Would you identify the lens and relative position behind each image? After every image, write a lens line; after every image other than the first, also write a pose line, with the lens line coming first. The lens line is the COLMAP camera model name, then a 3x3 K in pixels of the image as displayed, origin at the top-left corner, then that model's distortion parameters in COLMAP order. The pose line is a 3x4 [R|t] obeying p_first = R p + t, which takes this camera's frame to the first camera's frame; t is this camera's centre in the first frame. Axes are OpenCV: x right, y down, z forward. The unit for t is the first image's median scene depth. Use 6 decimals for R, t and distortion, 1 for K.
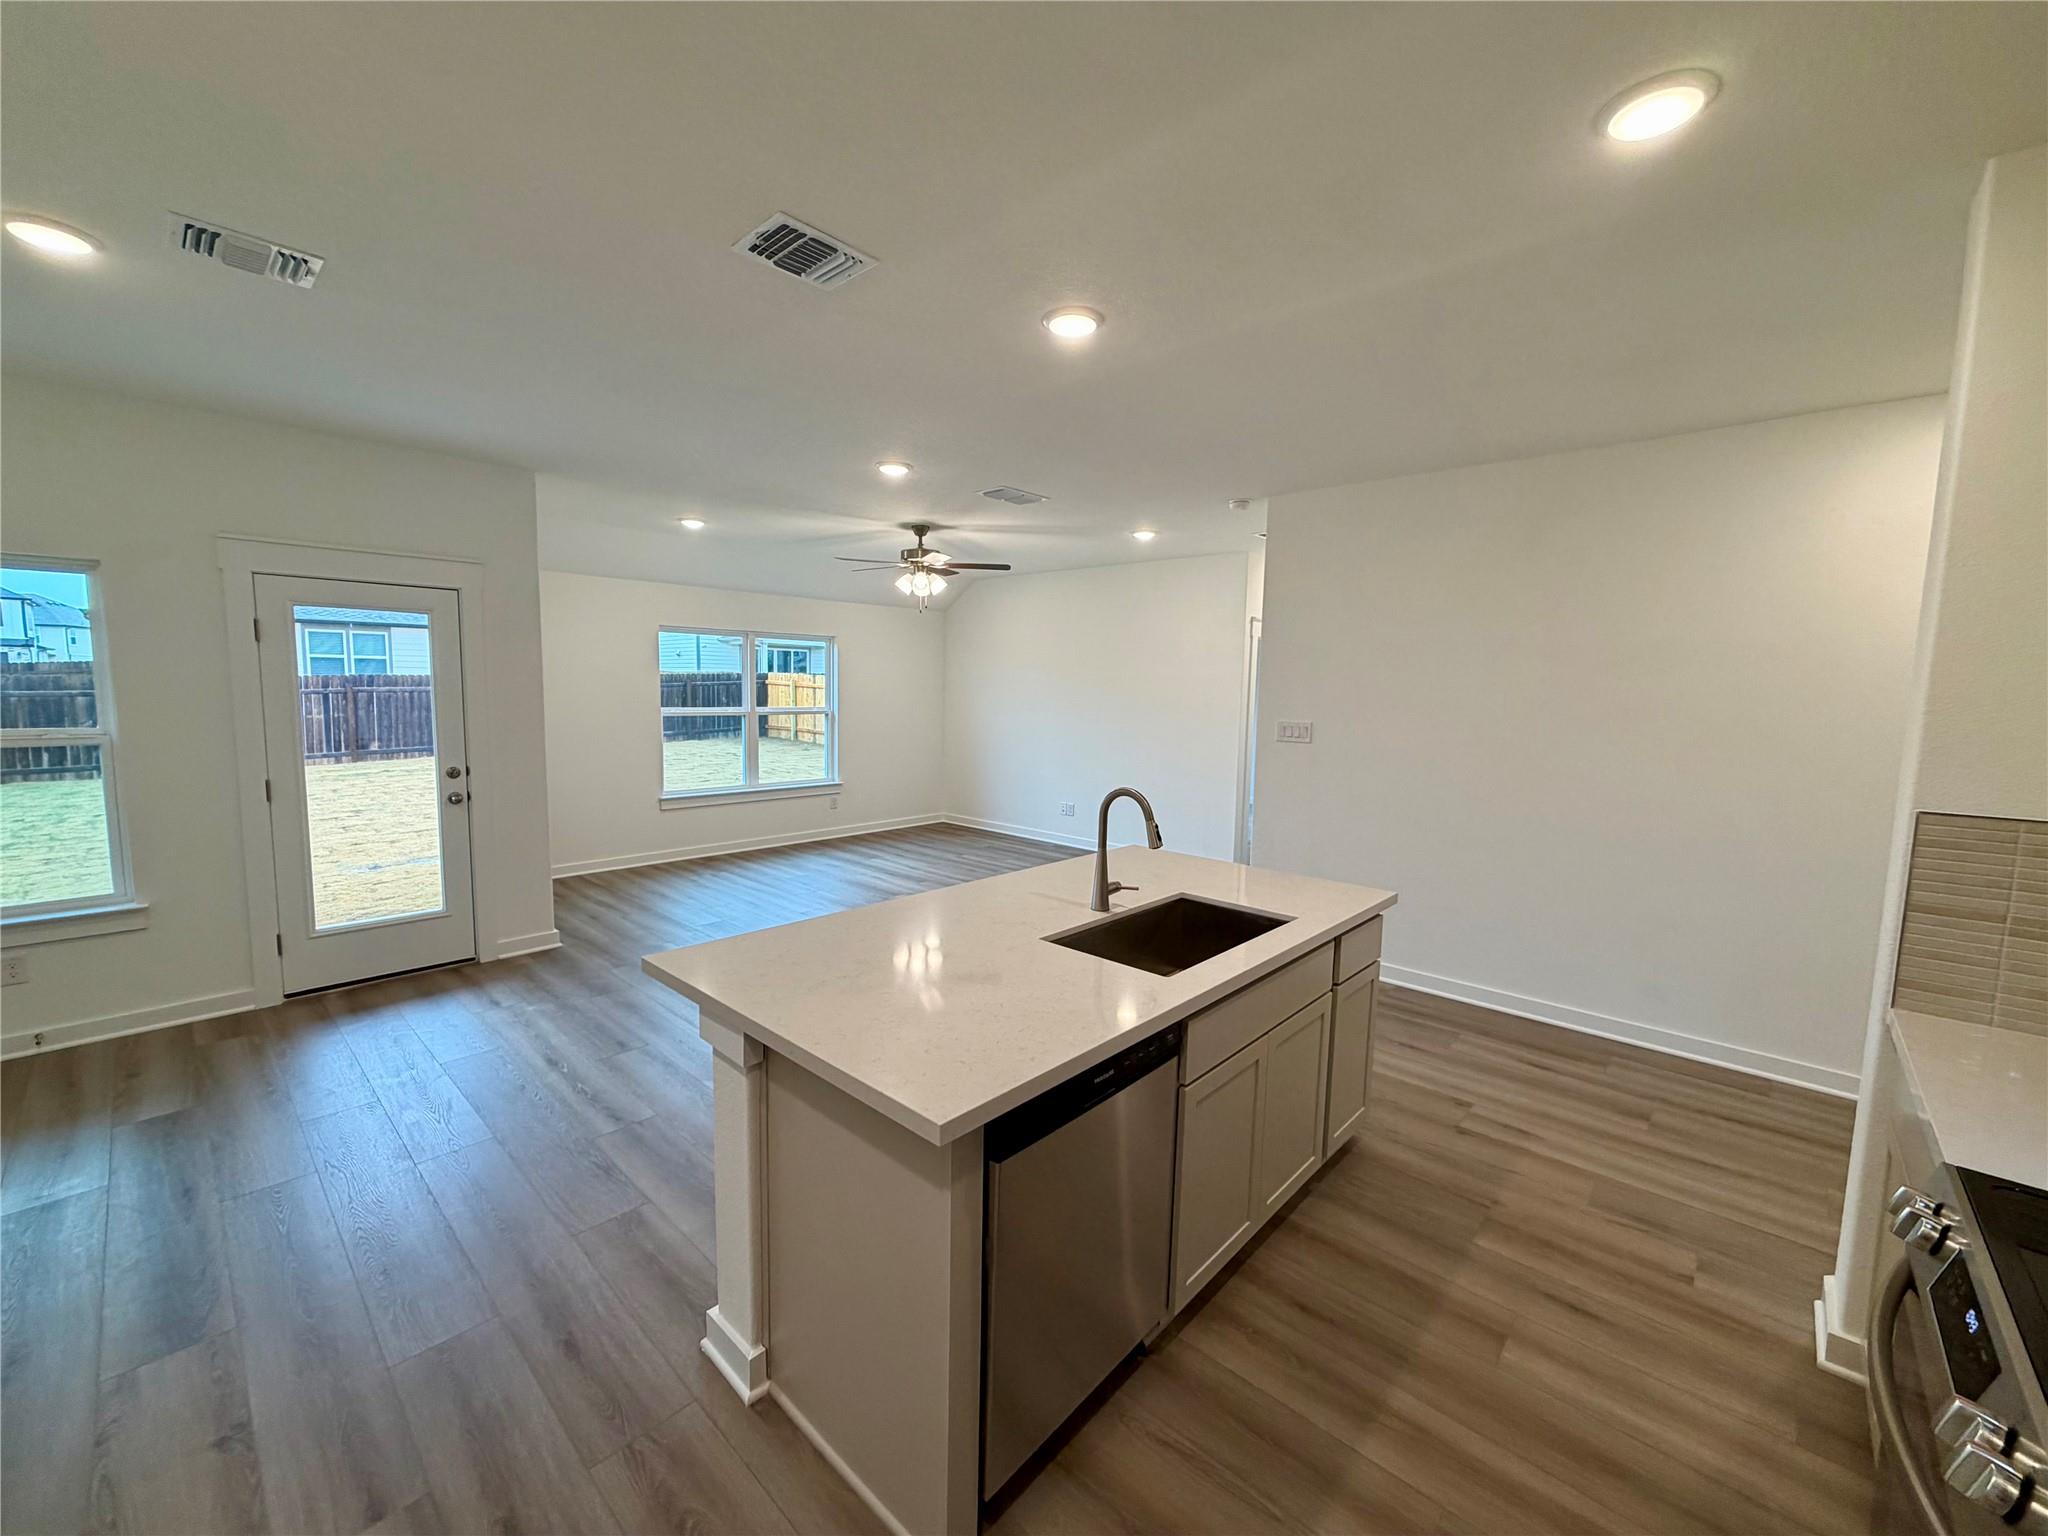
lens RADIAL K [[815.6, 0, 1021.4], [0, 815.6, 767.5], [0, 0, 1]] dist [0.000381, 0.000031]
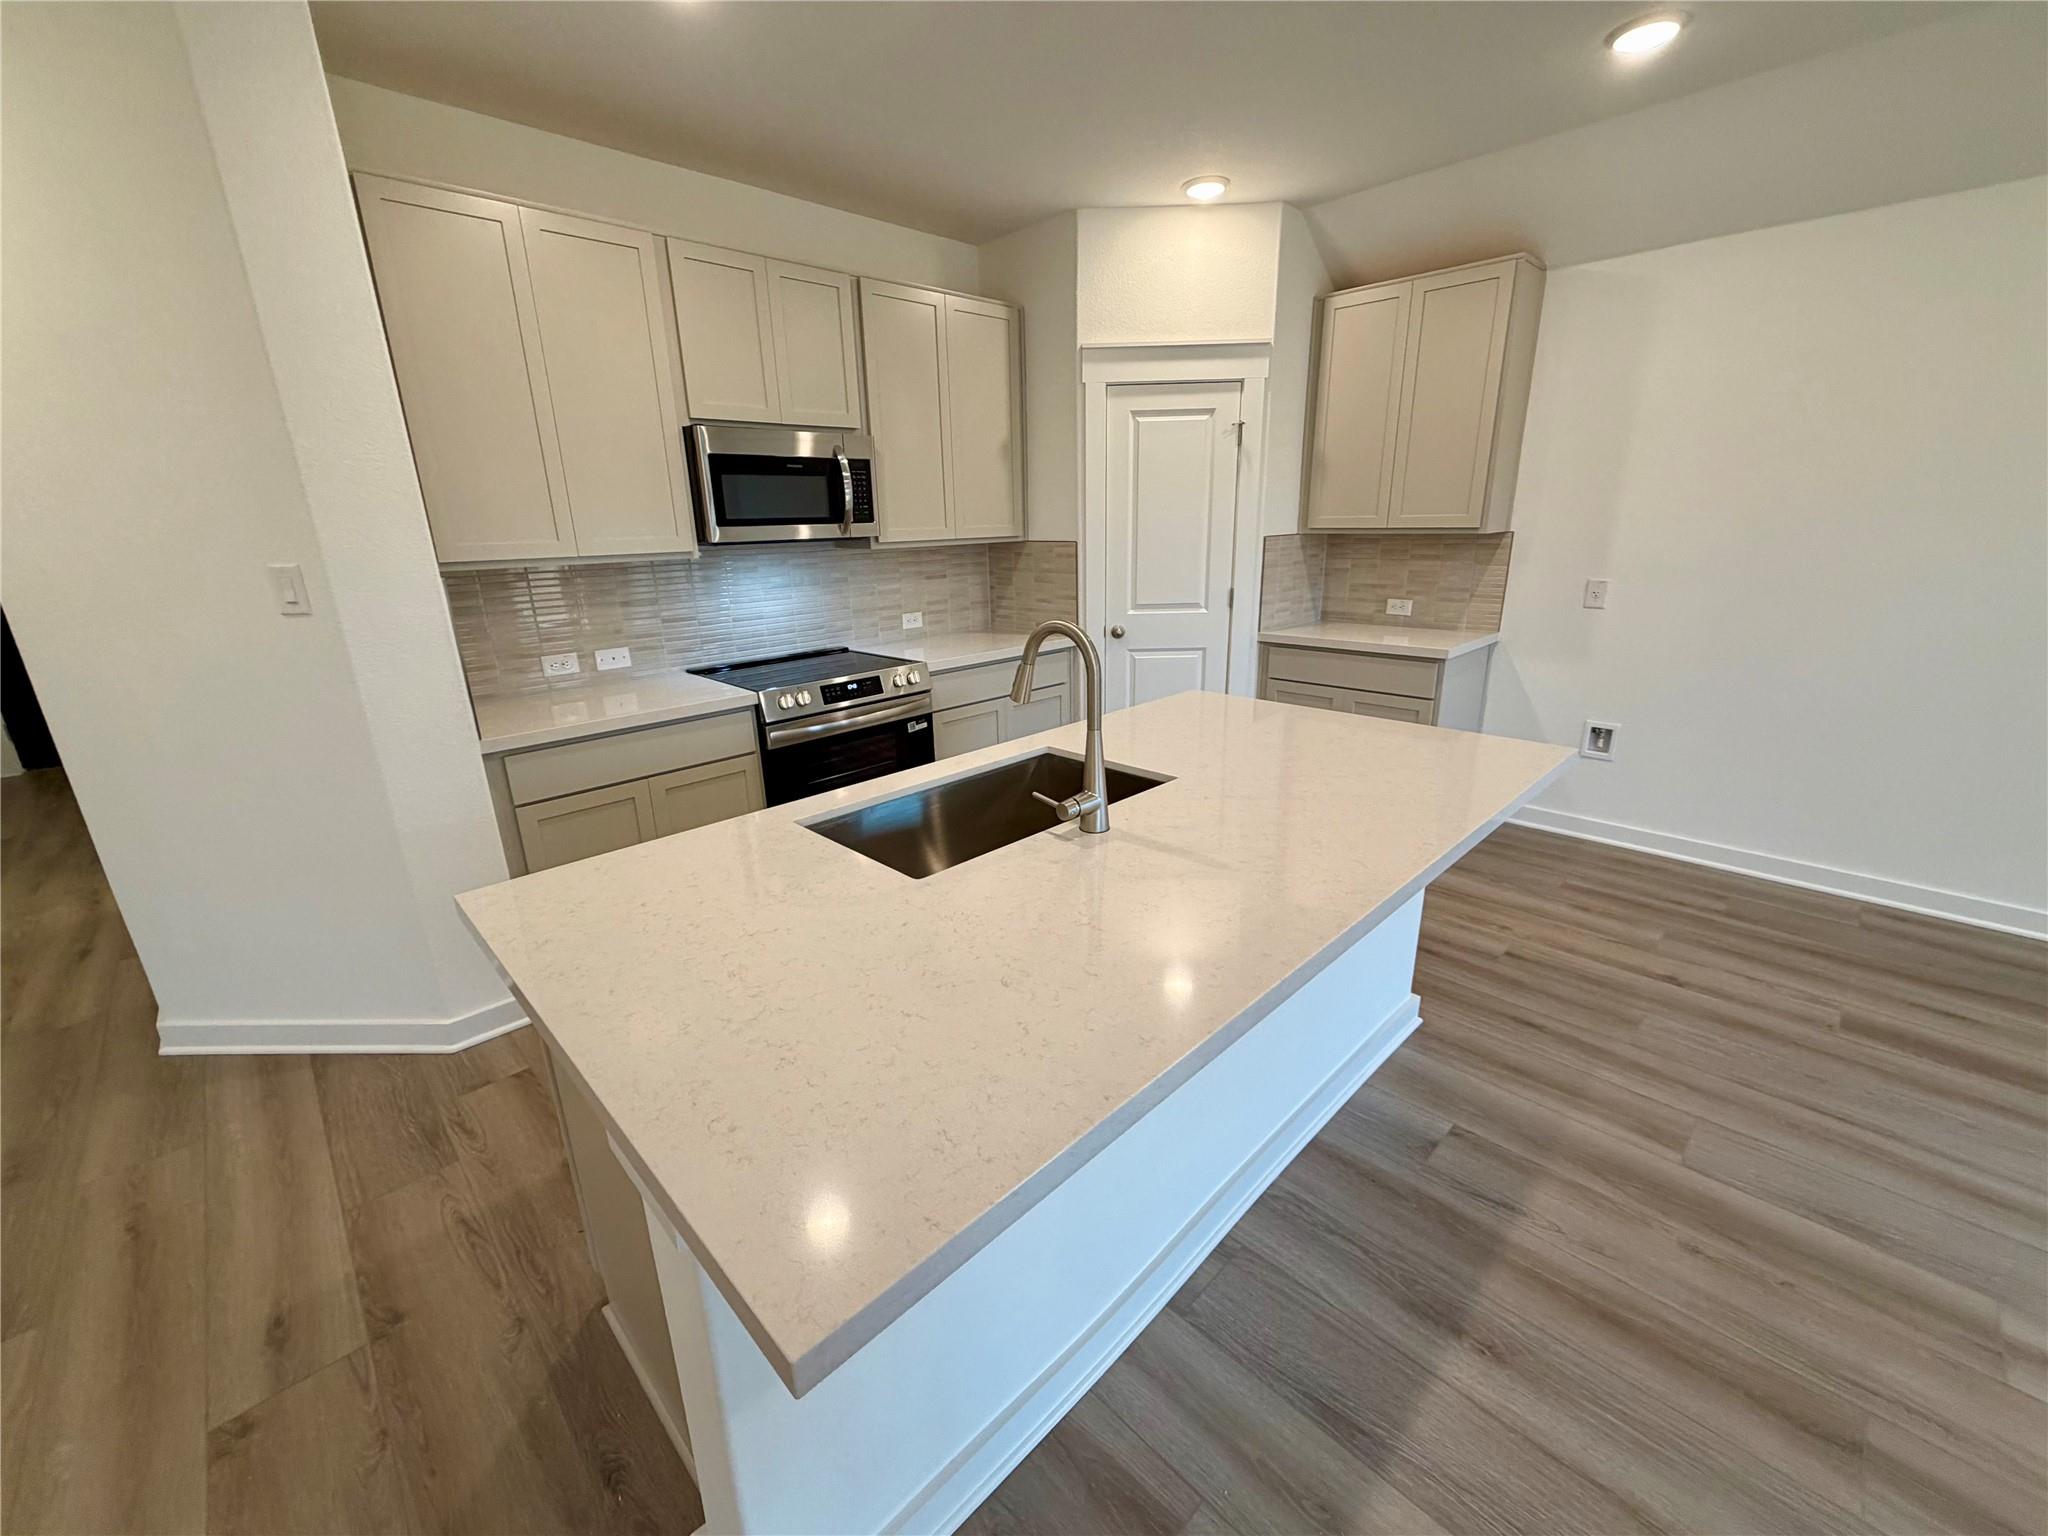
lens RADIAL K [[815.6, 0, 1021.4], [0, 815.6, 767.5], [0, 0, 1]] dist [0.000381, 0.000031]
pose [[-0.998779, -0.013068, 0.047643, 0.098851], [0.006715, 0.919517, 0.392993, -0.086052], [-0.048944, 0.392833, -0.918307, 1.206576]]
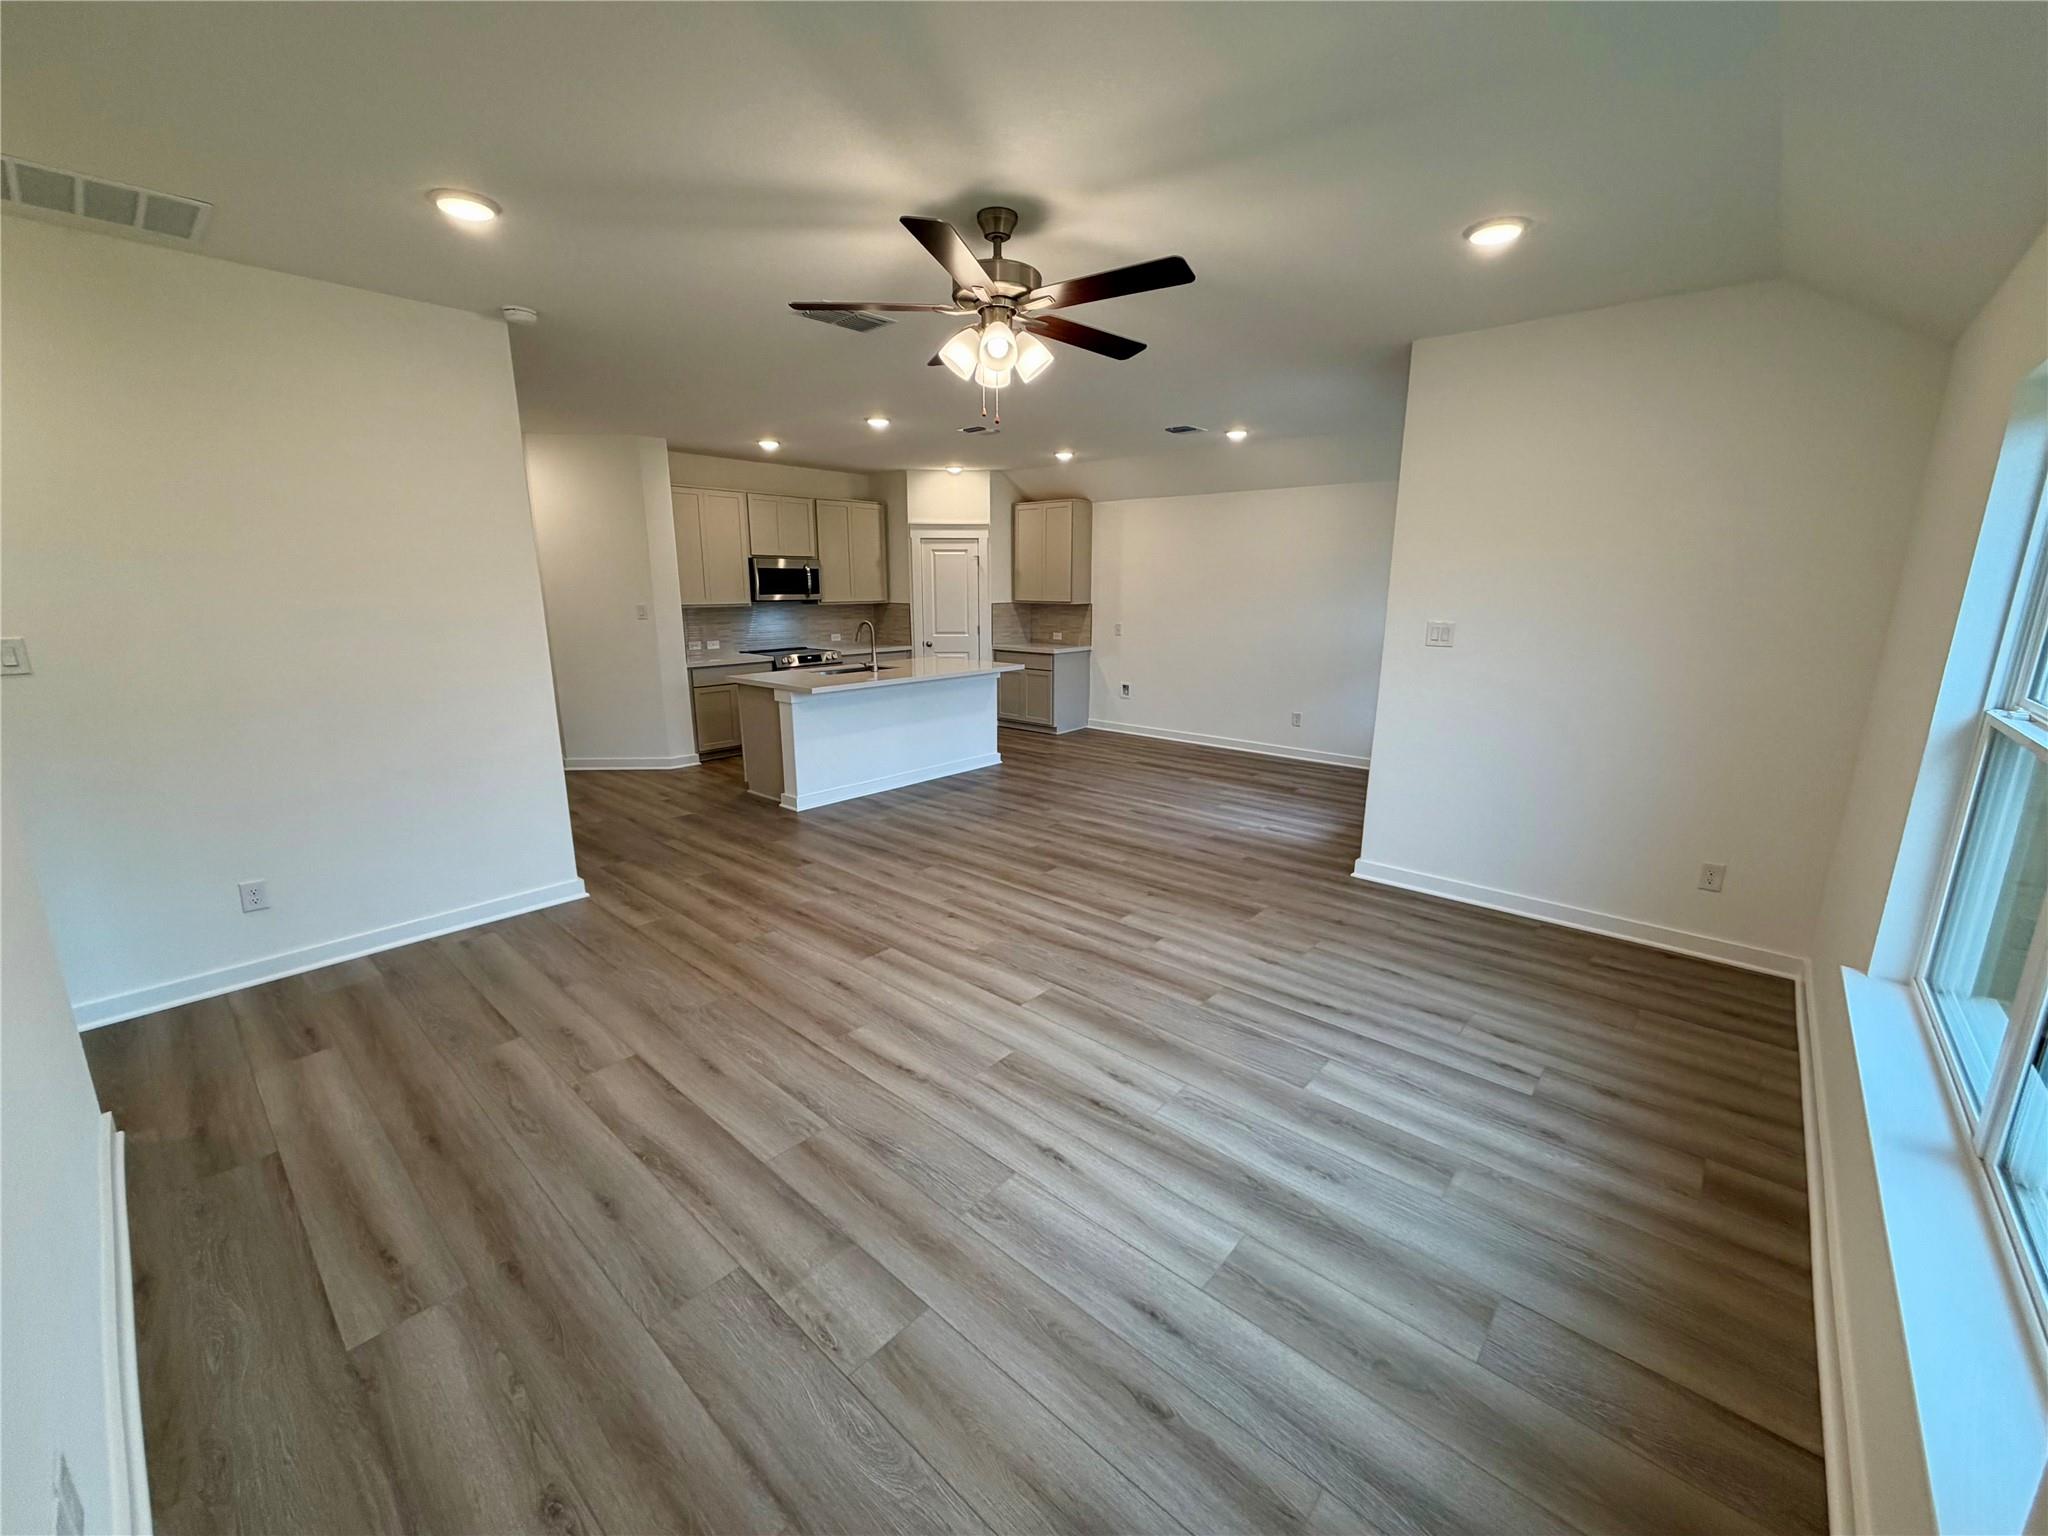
lens RADIAL K [[815.6, 0, 1021.4], [0, 815.6, 767.5], [0, 0, 1]] dist [0.000381, 0.000031]
pose [[-0.999479, -0.017056, -0.027398, -0.225179], [-0.024960, 0.946683, 0.321198, -0.284728], [0.020459, 0.321715, -0.946616, 2.720209]]
